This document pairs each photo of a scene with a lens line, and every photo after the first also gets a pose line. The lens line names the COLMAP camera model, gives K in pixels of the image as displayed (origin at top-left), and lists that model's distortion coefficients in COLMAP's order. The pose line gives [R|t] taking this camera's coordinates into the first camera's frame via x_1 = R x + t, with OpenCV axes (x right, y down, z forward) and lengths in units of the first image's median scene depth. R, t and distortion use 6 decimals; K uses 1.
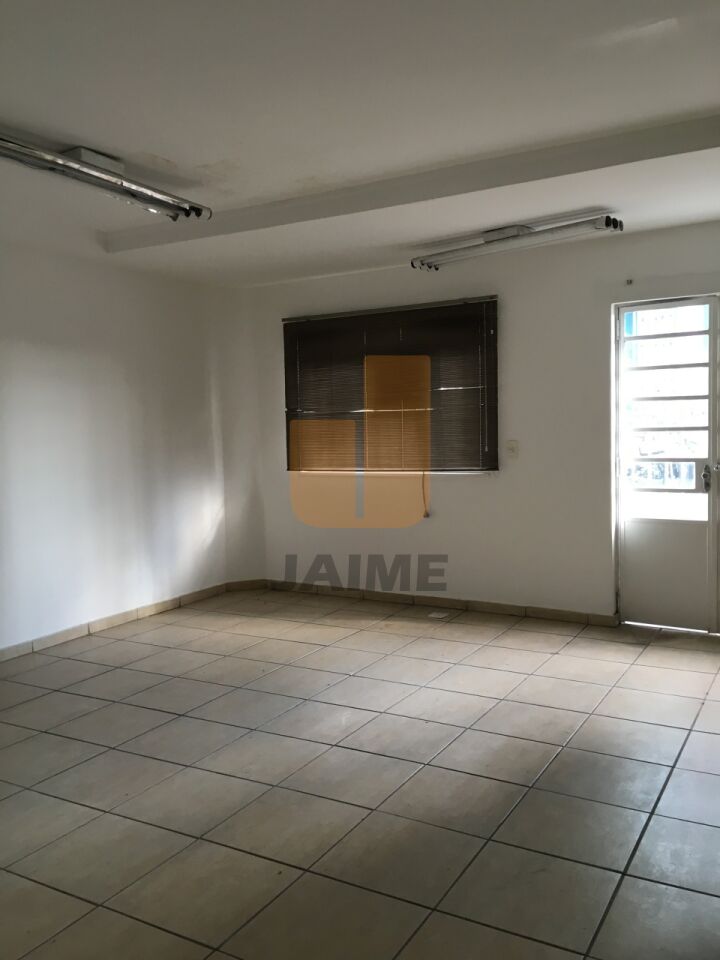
lens RADIAL K [[824.3, 0, 360.0], [0, 824.3, 480.0], [0, 0, 1]] dist [0.106531, -0.178006]
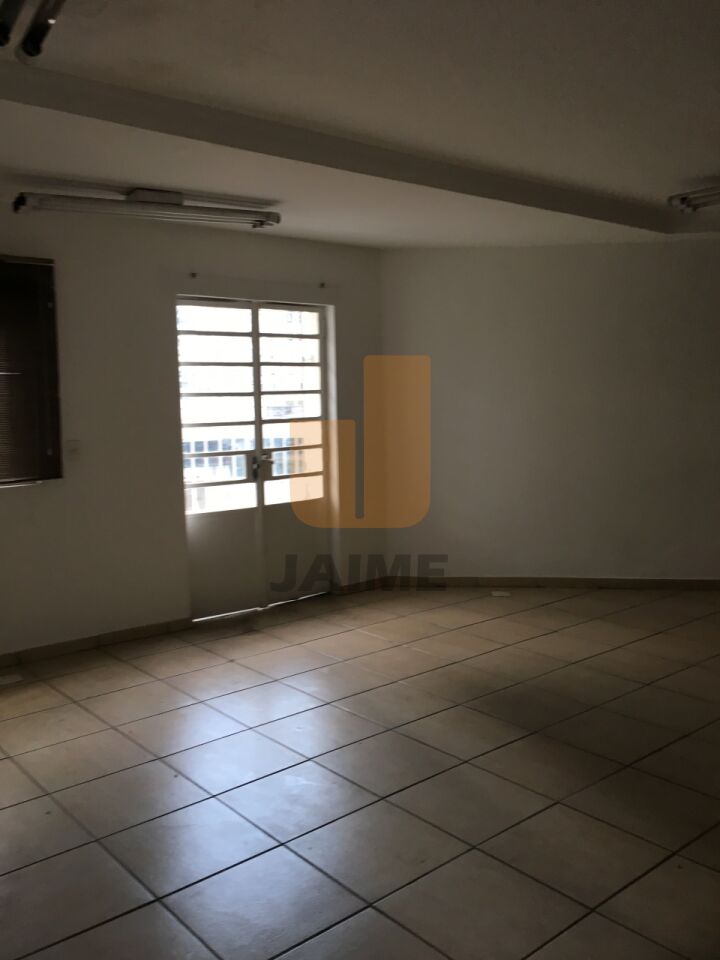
lens RADIAL K [[824.3, 0, 360.0], [0, 824.3, 480.0], [0, 0, 1]] dist [0.106531, -0.178006]
pose [[0.334848, -0.073742, 0.939382, -0.552574], [0.081570, 0.995459, 0.049068, -0.028507], [-0.938735, 0.060196, 0.339343, 0.496623]]
